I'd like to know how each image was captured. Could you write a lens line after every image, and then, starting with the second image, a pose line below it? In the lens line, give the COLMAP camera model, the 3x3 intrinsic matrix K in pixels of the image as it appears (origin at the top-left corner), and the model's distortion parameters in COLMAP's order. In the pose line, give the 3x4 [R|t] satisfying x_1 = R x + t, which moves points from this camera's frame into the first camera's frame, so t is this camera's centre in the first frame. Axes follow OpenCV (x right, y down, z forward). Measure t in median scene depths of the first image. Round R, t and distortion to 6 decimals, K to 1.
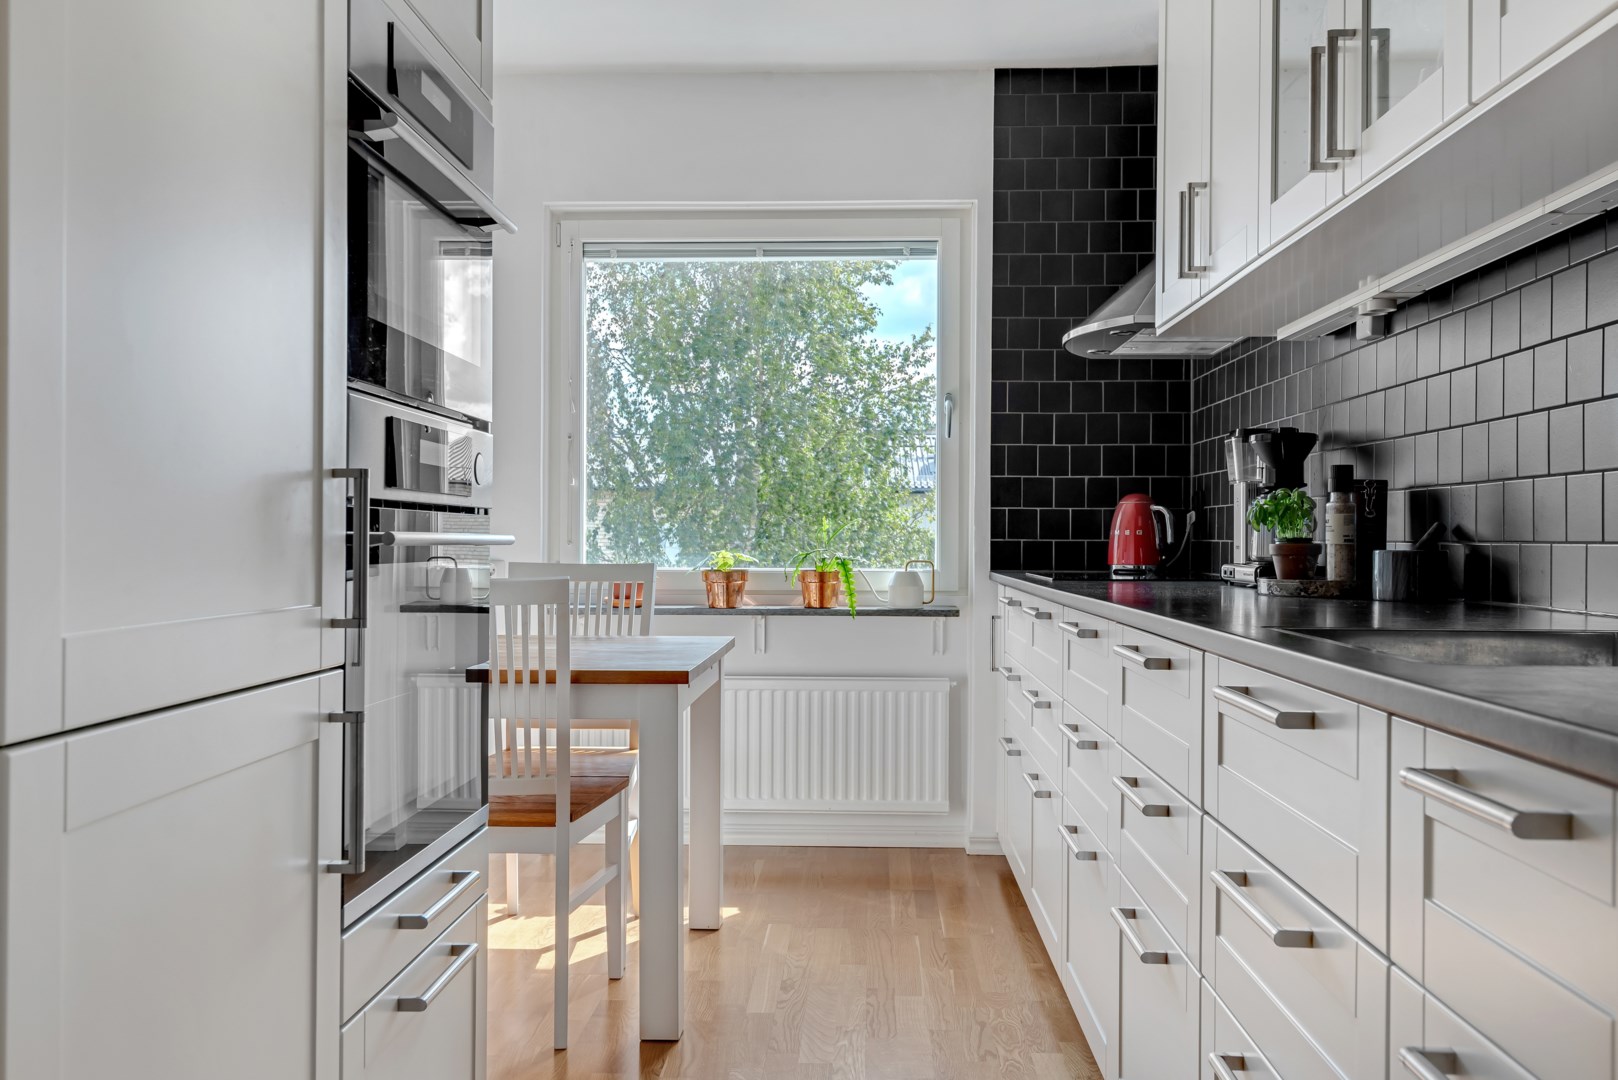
lens RADIAL K [[1417.9, 0, 809.0], [0, 1417.9, 540.0], [0, 0, 1]] dist [0.004609, -0.002063]
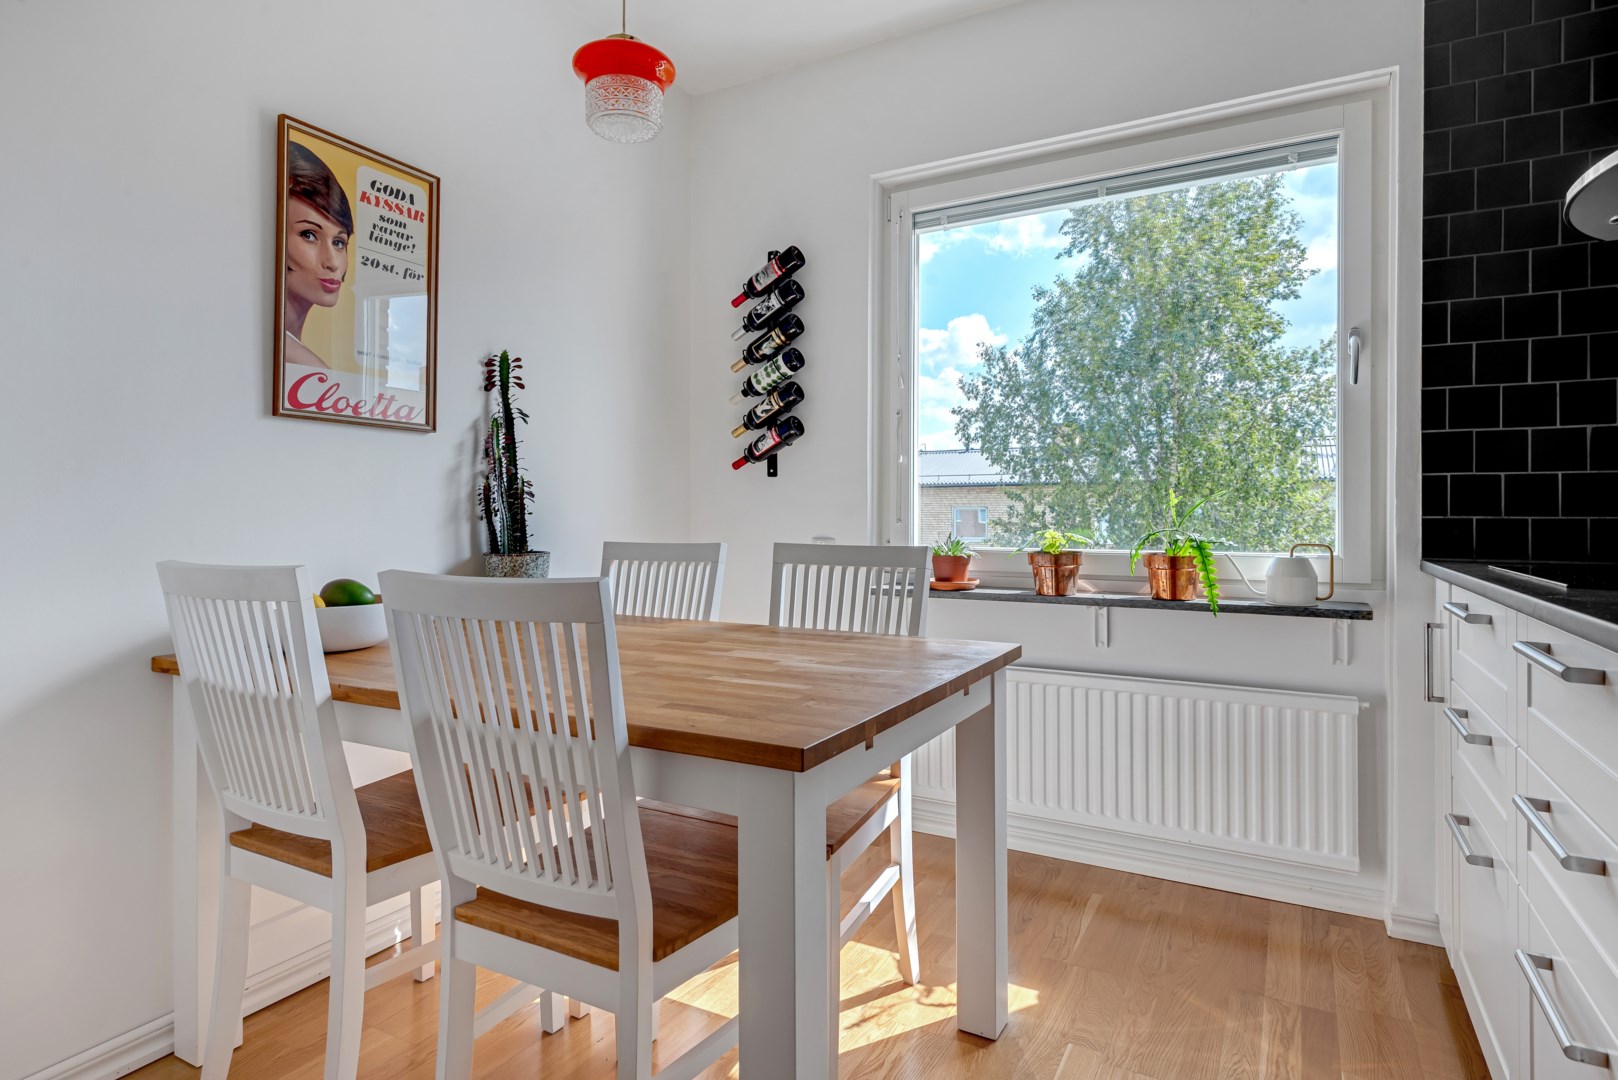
lens RADIAL K [[869.6, 0, 807.6], [0, 869.6, 510.7], [0, 0, 1]] dist [0.009318, -0.000921]
pose [[0.893252, -0.004858, -0.449530, 0.045851], [0.000751, 0.999956, -0.009315, 0.000695], [0.449555, 0.007983, 0.893217, 0.444103]]
